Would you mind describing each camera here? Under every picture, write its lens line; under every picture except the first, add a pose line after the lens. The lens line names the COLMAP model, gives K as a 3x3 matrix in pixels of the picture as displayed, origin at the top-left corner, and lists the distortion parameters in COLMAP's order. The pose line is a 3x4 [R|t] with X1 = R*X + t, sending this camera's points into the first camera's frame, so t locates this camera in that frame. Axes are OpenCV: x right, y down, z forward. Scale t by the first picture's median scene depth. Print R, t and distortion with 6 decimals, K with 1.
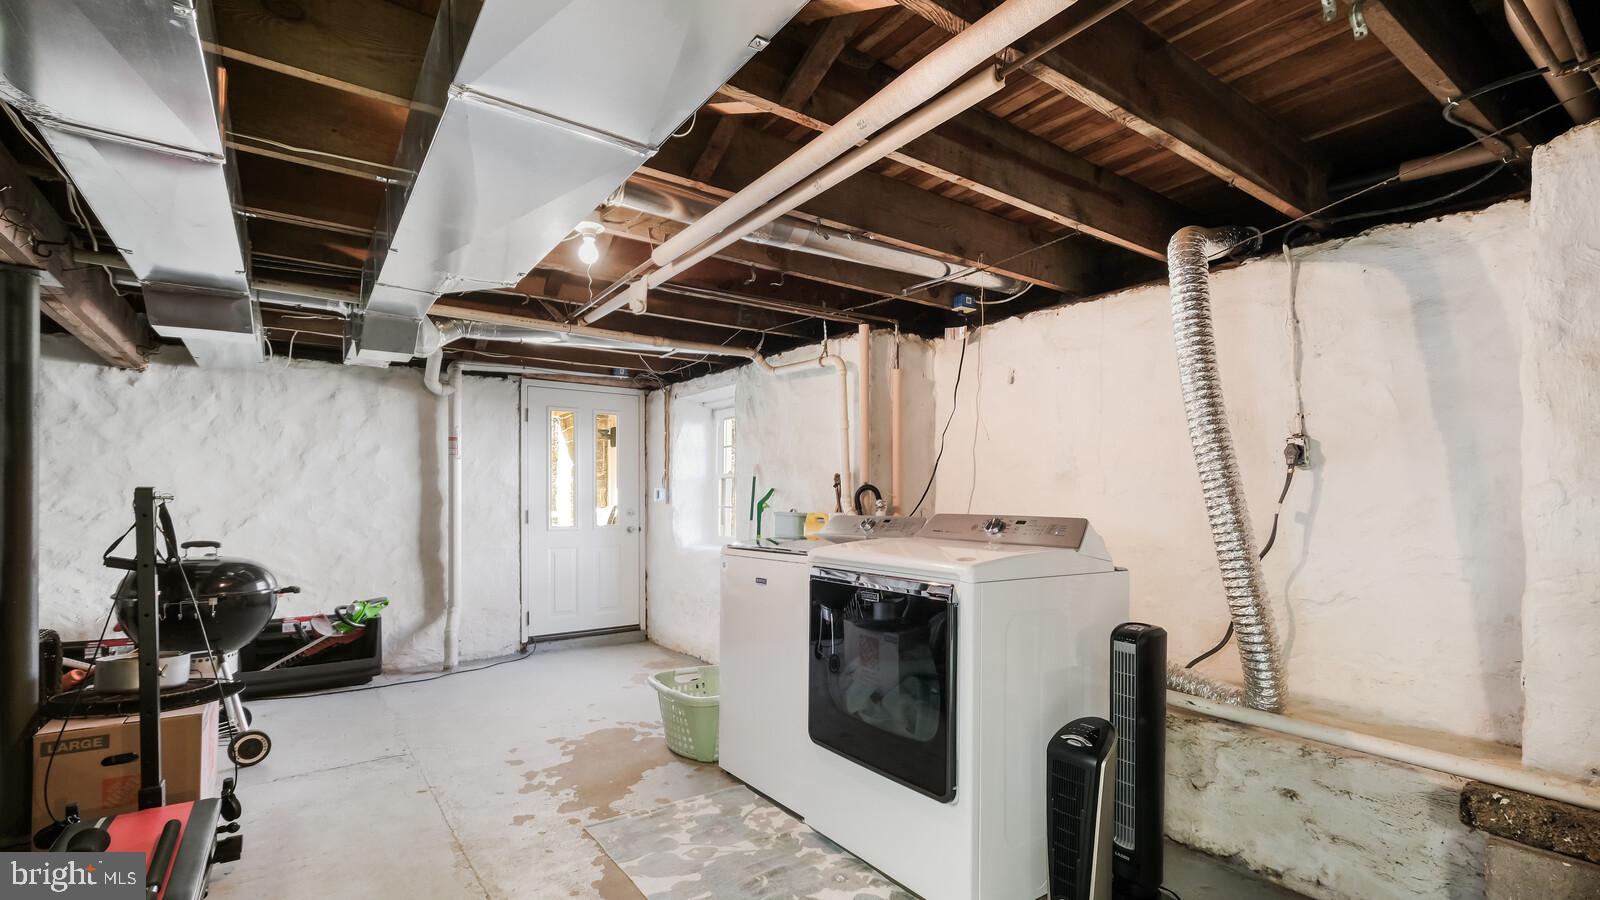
lens RADIAL K [[707.2, 0, 784.0], [0, 707.2, 500.9], [0, 0, 1]] dist [-0.000671, -0.000568]
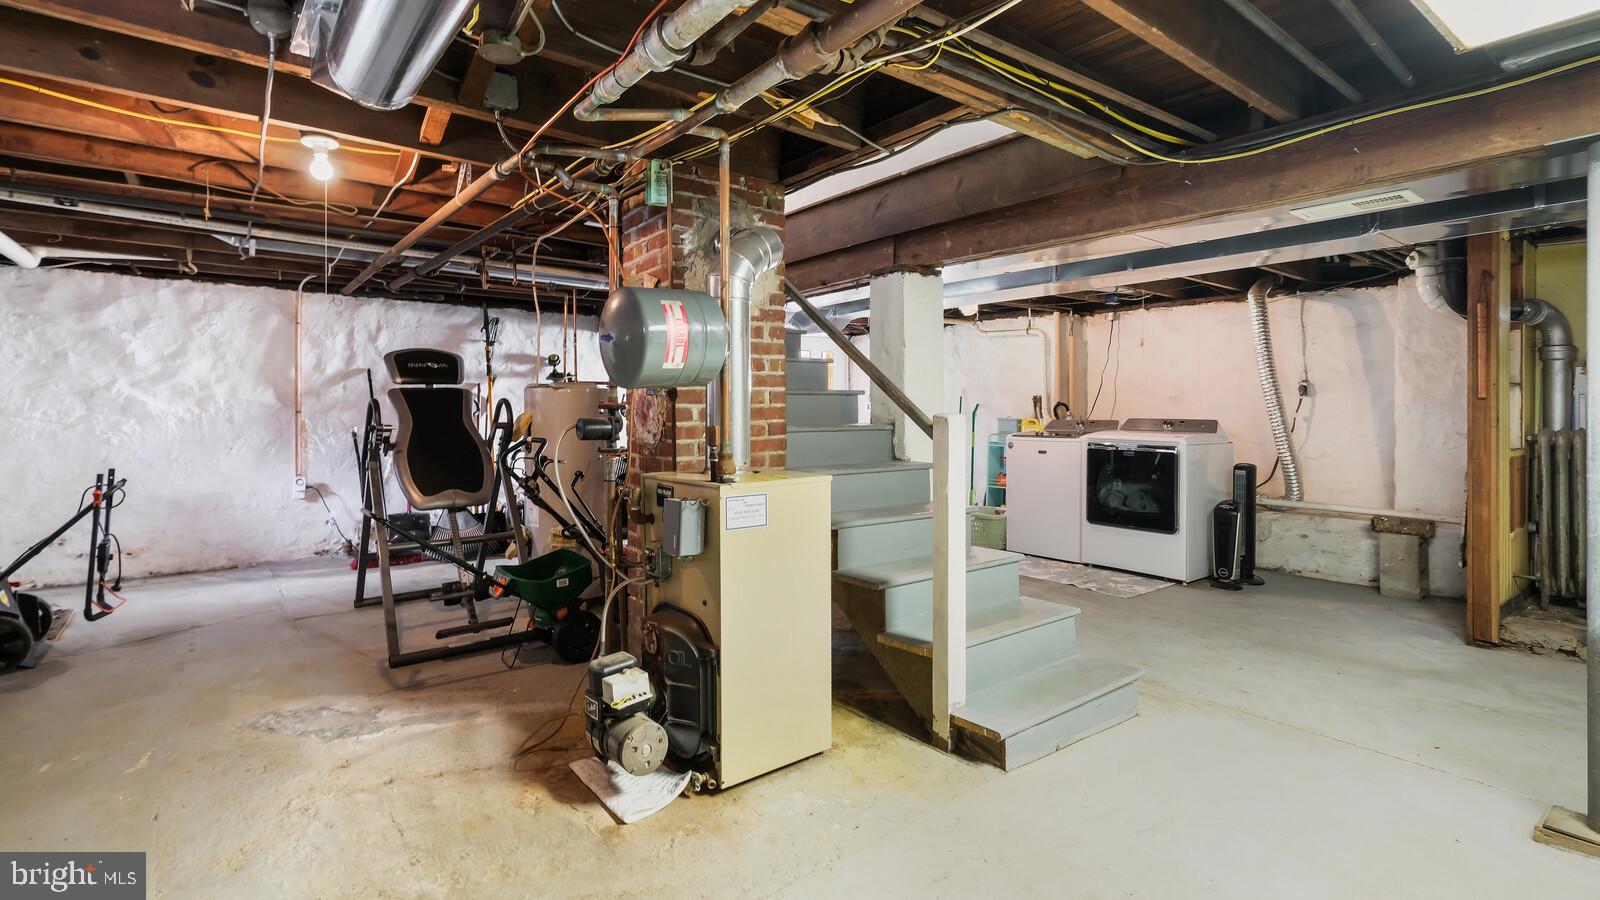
lens RADIAL K [[707.2, 0, 782.9], [0, 707.2, 413.8], [0, 0, 1]] dist [-0.000671, -0.000568]
pose [[0.999206, -0.002651, 0.039742, -1.065503], [0.002480, 0.999987, 0.004364, -0.006926], [-0.039753, -0.004262, 0.999200, -1.226201]]
